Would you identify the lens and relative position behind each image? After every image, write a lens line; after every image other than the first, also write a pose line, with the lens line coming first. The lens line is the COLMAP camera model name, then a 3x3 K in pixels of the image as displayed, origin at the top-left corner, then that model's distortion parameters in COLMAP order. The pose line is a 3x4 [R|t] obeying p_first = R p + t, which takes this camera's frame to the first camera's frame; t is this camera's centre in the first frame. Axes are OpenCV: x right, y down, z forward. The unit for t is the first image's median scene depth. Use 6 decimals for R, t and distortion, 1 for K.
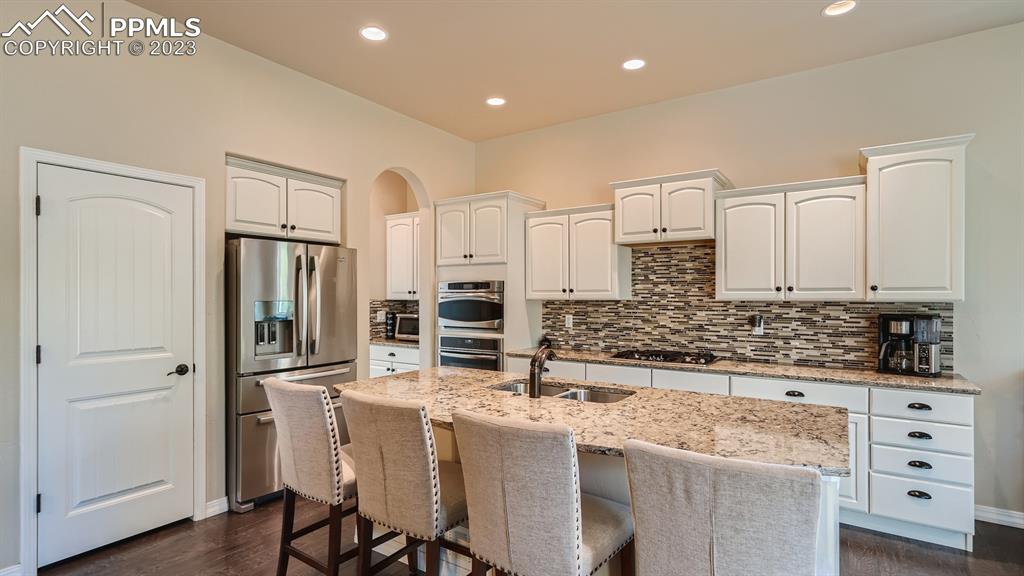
lens RADIAL K [[511.0, 0, 514.5], [0, 511.0, 296.4], [0, 0, 1]] dist [0.003822, -0.000249]
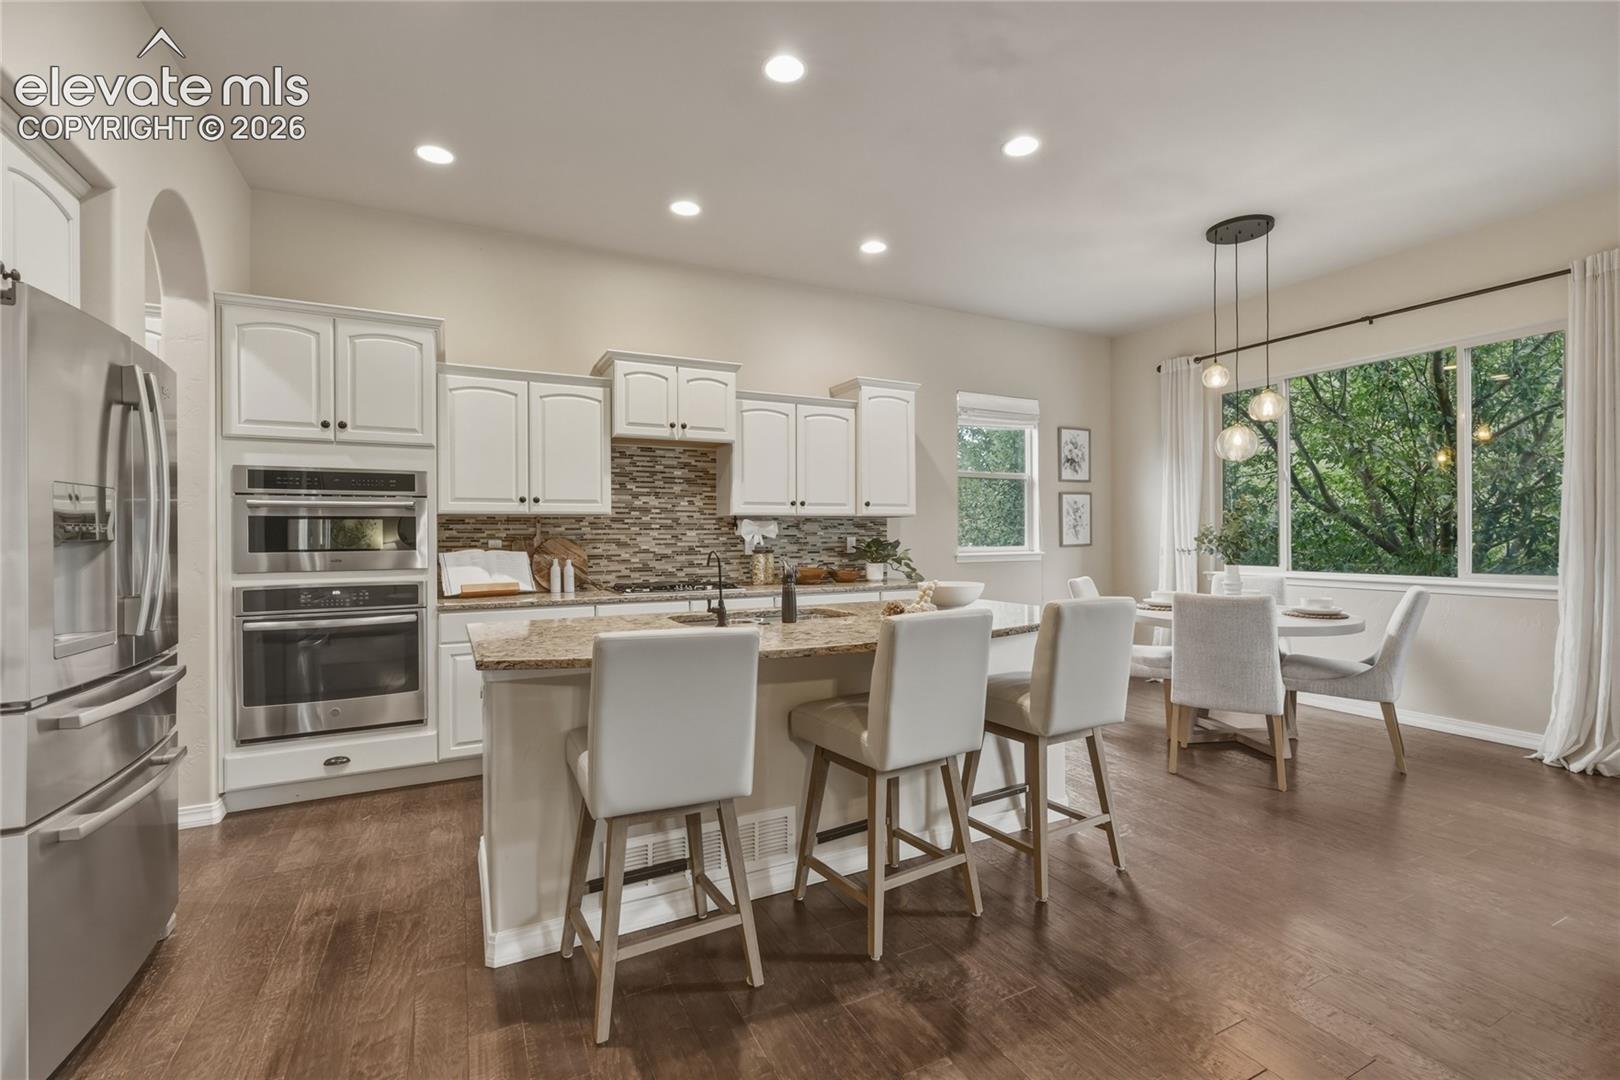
lens RADIAL K [[707.3, 0, 829.0], [0, 707.3, 538.9], [0, 0, 1]] dist [0.001077, 0.000920]
pose [[0.472244, -0.009275, 0.881419, -0.508987], [0.008726, 0.999945, 0.005847, 0.036381], [-0.881425, 0.004930, 0.472299, 0.255702]]
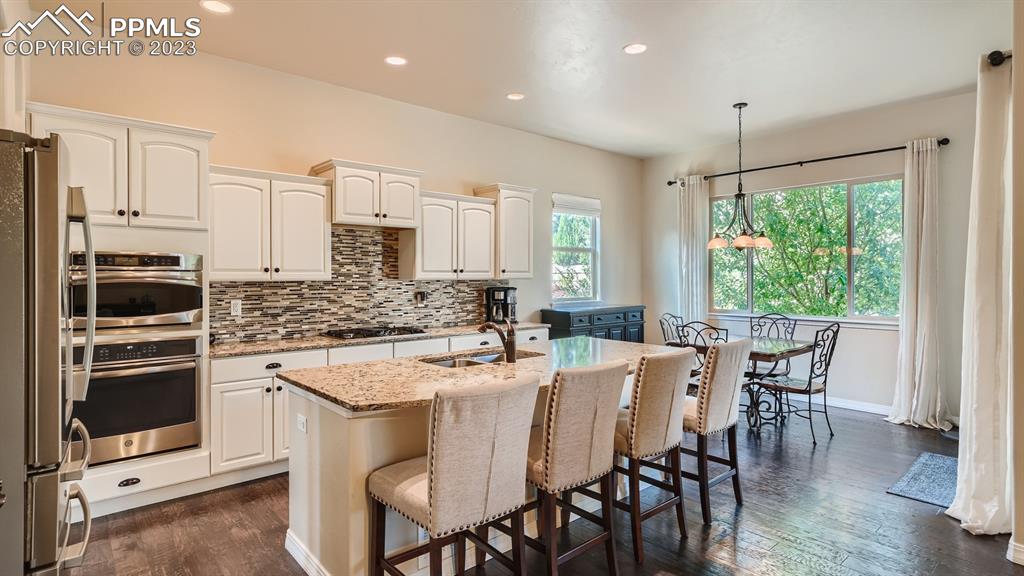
lens RADIAL K [[511.0, 0, 518.4], [0, 511.0, 281.5], [0, 0, 1]] dist [0.003822, -0.000249]
pose [[0.257158, -0.008853, 0.966329, -0.617351], [0.004356, 0.999959, 0.008002, 0.002631], [-0.966360, 0.002151, 0.257186, 0.397308]]
